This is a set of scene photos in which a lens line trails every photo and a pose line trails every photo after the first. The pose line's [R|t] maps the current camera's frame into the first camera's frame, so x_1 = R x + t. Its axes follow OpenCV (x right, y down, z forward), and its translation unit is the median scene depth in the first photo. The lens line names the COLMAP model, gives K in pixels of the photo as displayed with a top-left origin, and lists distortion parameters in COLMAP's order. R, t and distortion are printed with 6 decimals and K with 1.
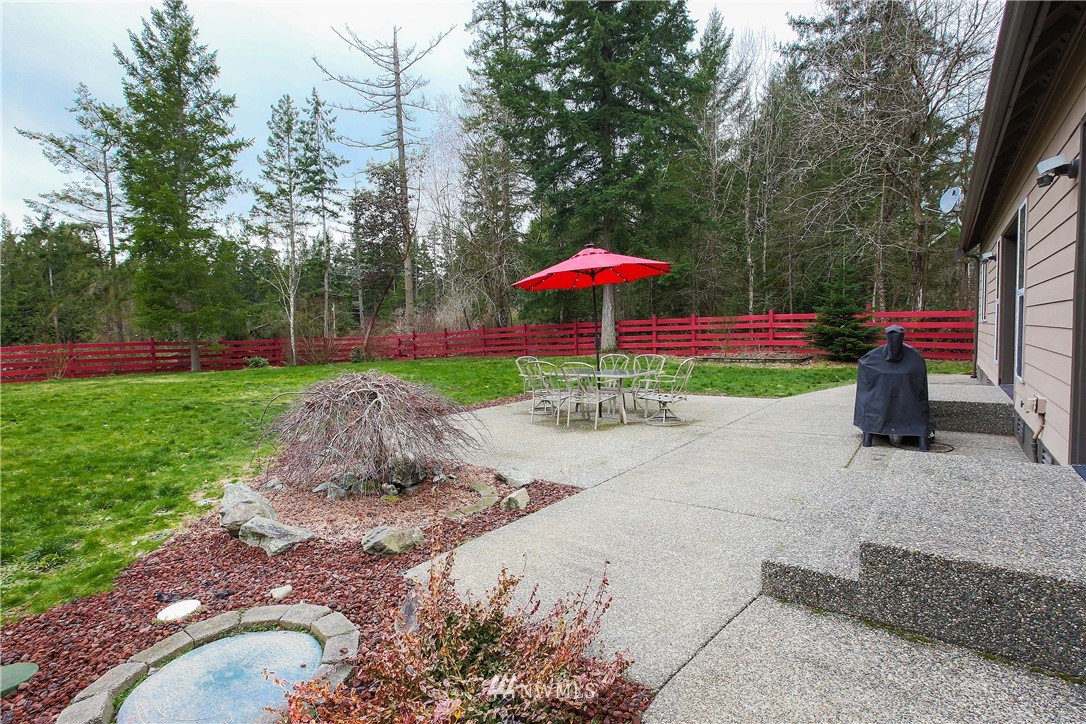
lens RADIAL K [[504.6, 0, 547.9], [0, 504.6, 361.2], [0, 0, 1]] dist [-0.001204, -0.000112]
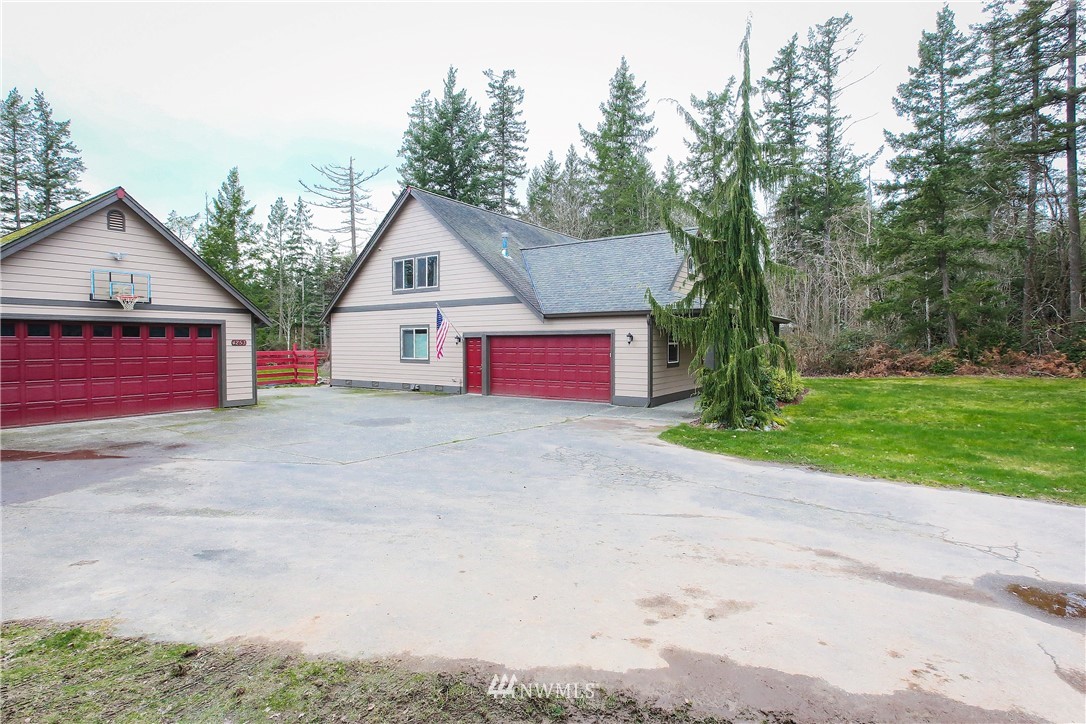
lens RADIAL K [[504.6, 0, 538.3], [0, 504.6, 358.8], [0, 0, 1]] dist [-0.001204, -0.000112]
pose [[0.998237, 0.012719, 0.057981, 0.216145], [-0.011147, 0.999563, -0.027370, 0.014565], [-0.058304, 0.026675, 0.997942, -0.648353]]
